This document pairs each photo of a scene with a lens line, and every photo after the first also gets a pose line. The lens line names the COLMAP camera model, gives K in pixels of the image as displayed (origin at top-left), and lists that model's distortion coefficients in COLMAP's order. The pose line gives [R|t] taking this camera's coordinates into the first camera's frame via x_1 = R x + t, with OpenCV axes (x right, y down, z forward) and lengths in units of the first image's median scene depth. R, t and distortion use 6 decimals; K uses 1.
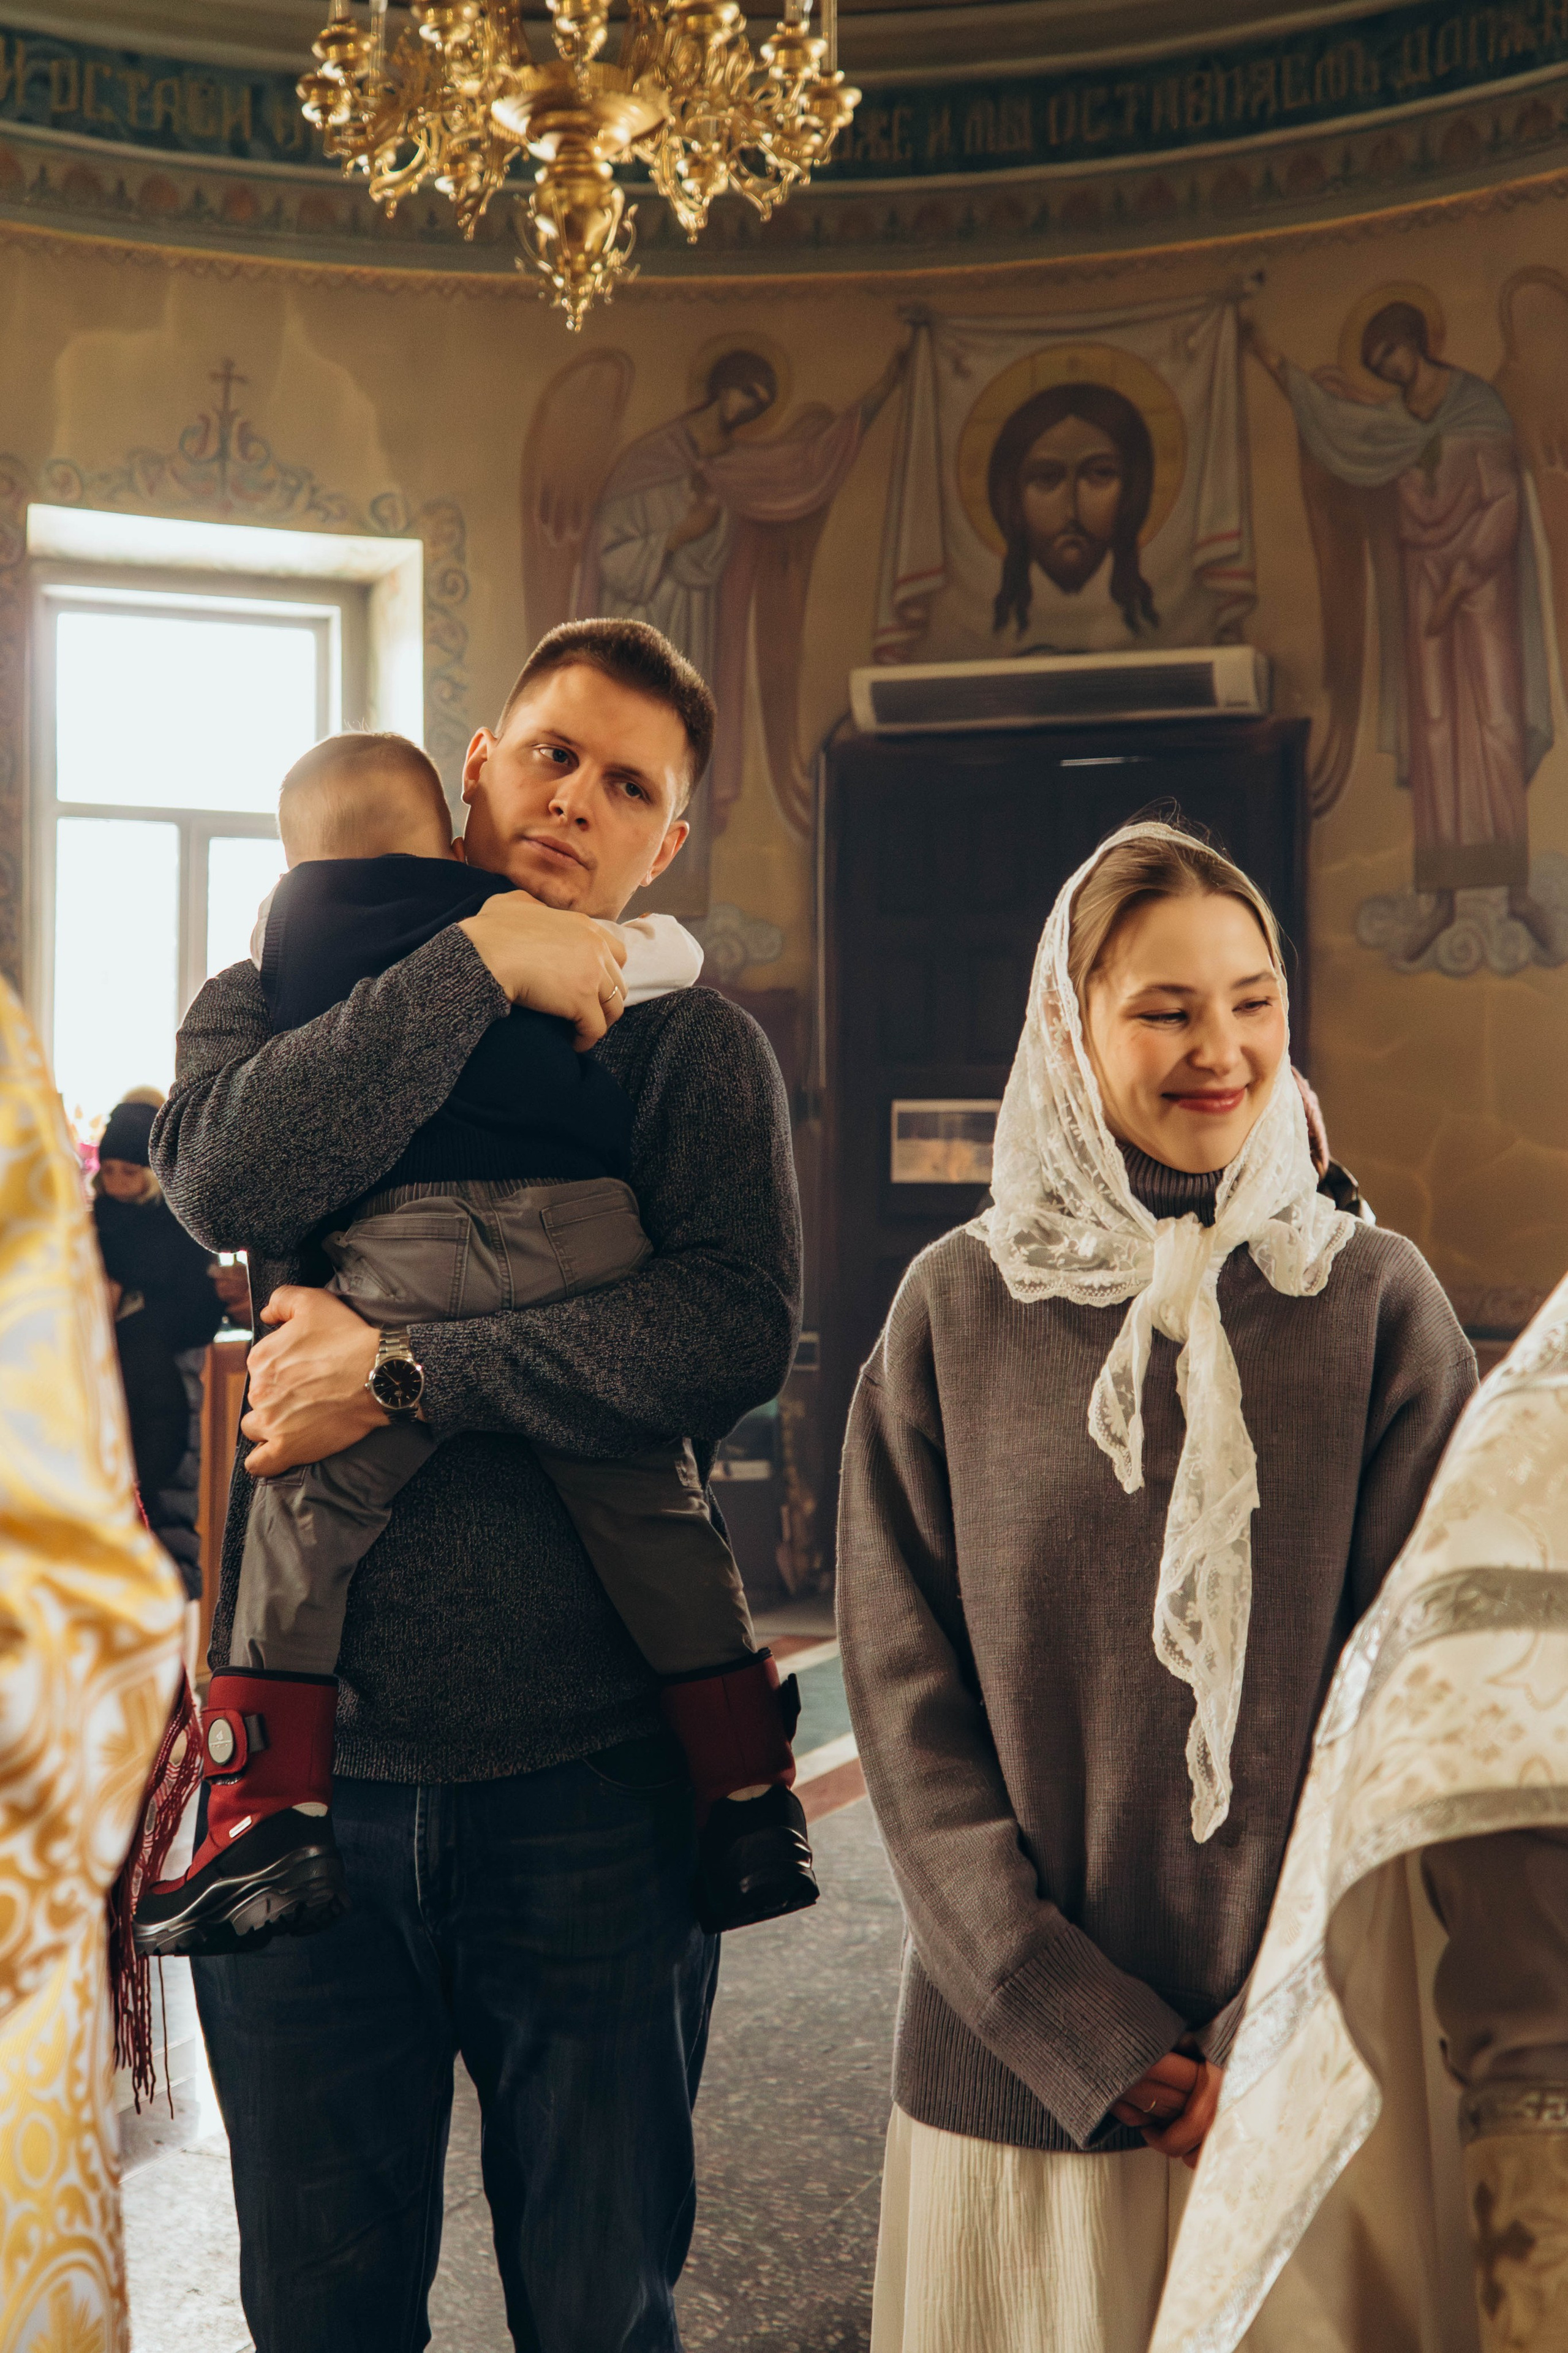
lens RADIAL K [[3063.1, 0, 718.2], [0, 3063.1, 1146.8], [0, 0, 1]] dist [0.020119, 0.015449]
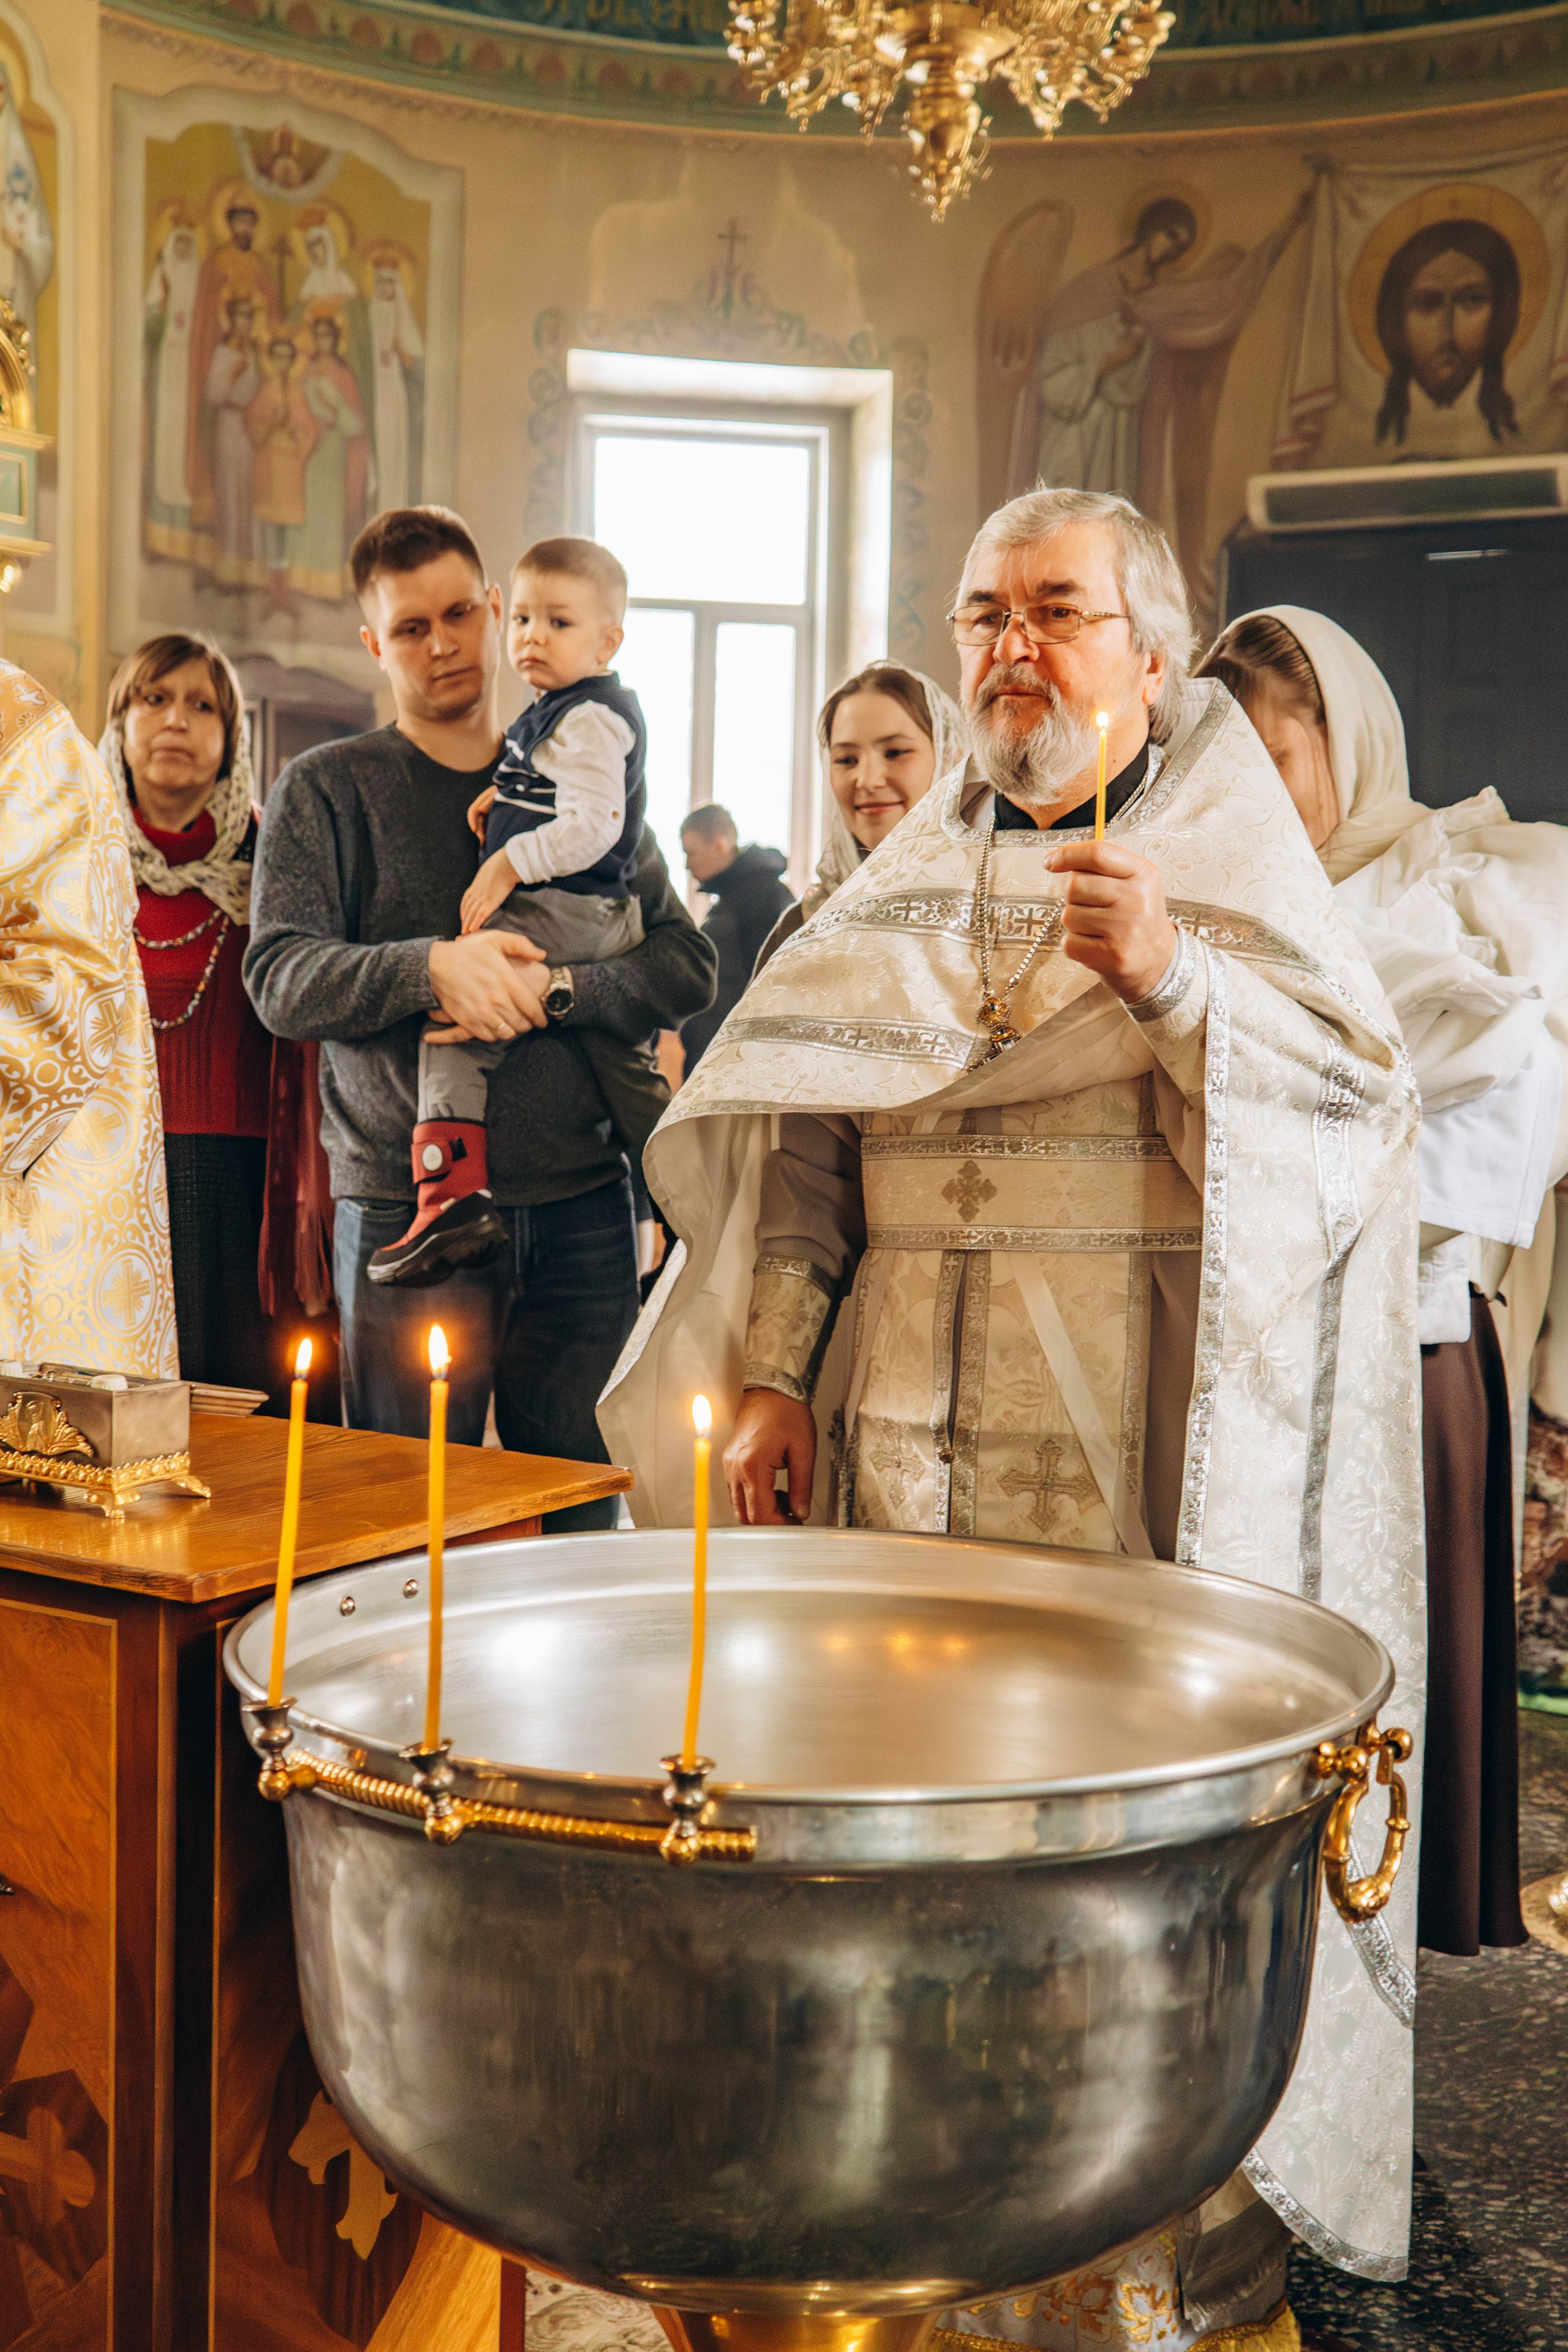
lens RADIAL K [[2896.5, 0, 784.0], [0, 2896.5, 1176.0], [0, 0, 1]] dist [0.007831, 0.046711]
pose [[0.981260, 0.032534, -0.189921, 0.088155], [-0.014446, 0.995290, 0.095858, 0.006560], [0.192145, -0.091319, 0.977109, -0.141834]]
